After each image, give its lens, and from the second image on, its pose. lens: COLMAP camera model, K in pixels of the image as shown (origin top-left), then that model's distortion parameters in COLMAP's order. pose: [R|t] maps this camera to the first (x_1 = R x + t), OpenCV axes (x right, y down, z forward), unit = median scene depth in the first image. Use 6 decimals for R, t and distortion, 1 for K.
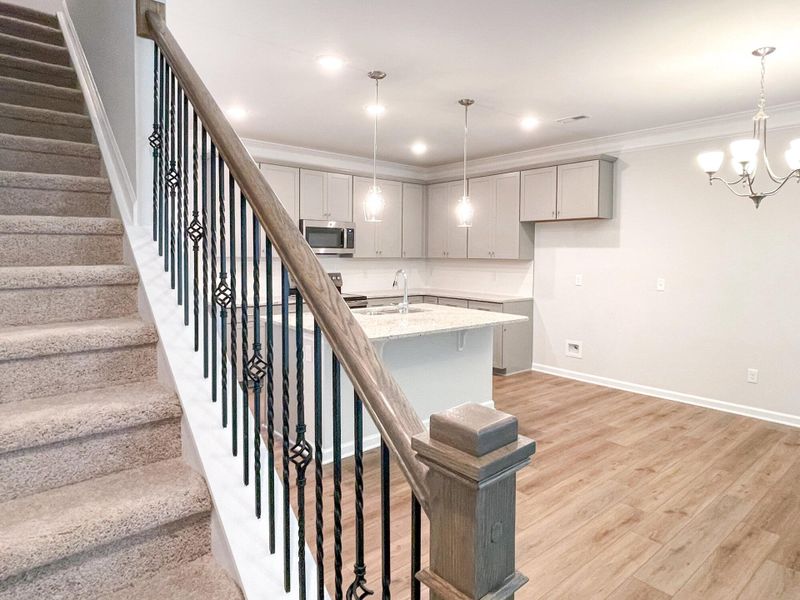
lens RADIAL K [[626.5, 0, 401.8], [0, 626.5, 299.4], [0, 0, 1]] dist [0.016520, -0.003750]
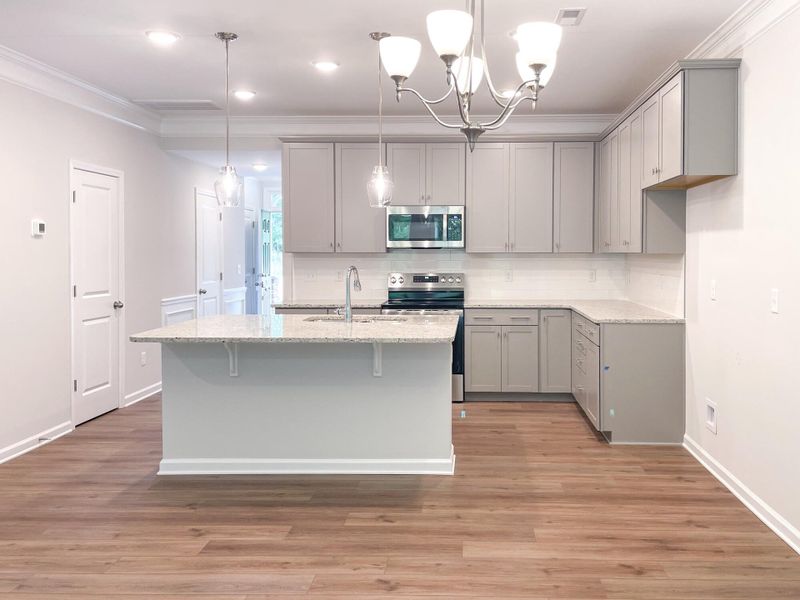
lens RADIAL K [[894.0, 0, 399.8], [0, 894.0, 295.5], [0, 0, 1]] dist [0.059411, 0.000000]
pose [[0.604806, 0.028954, -0.795846, 0.740261], [-0.052357, 0.998622, -0.003458, -0.008918], [0.794650, 0.043760, 0.605489, 0.305914]]
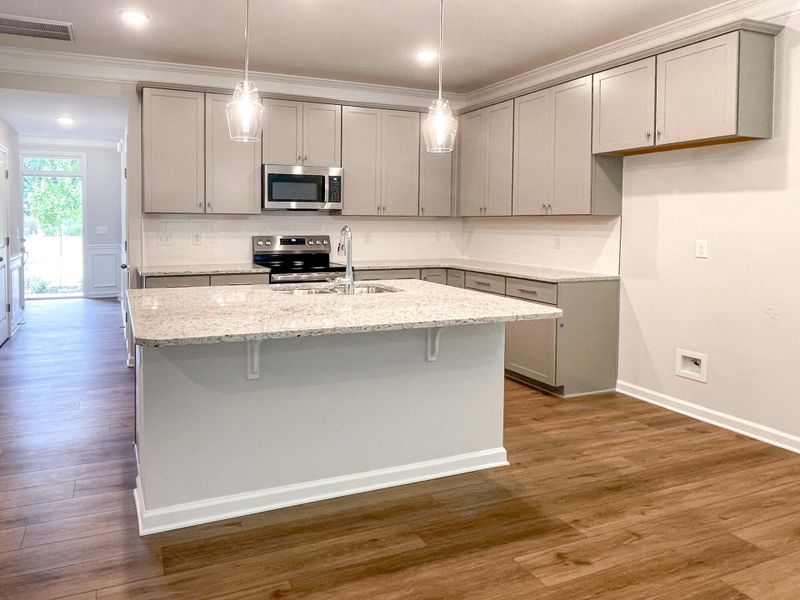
lens RADIAL K [[591.5, 0, 298.1], [0, 591.5, 259.7], [0, 0, 1]] dist [0.005223, -0.002299]
pose [[0.914579, 0.018881, -0.403966, 0.161814], [-0.026342, 0.999569, -0.012921, -0.003299], [0.403549, 0.022458, 0.914683, 0.343647]]
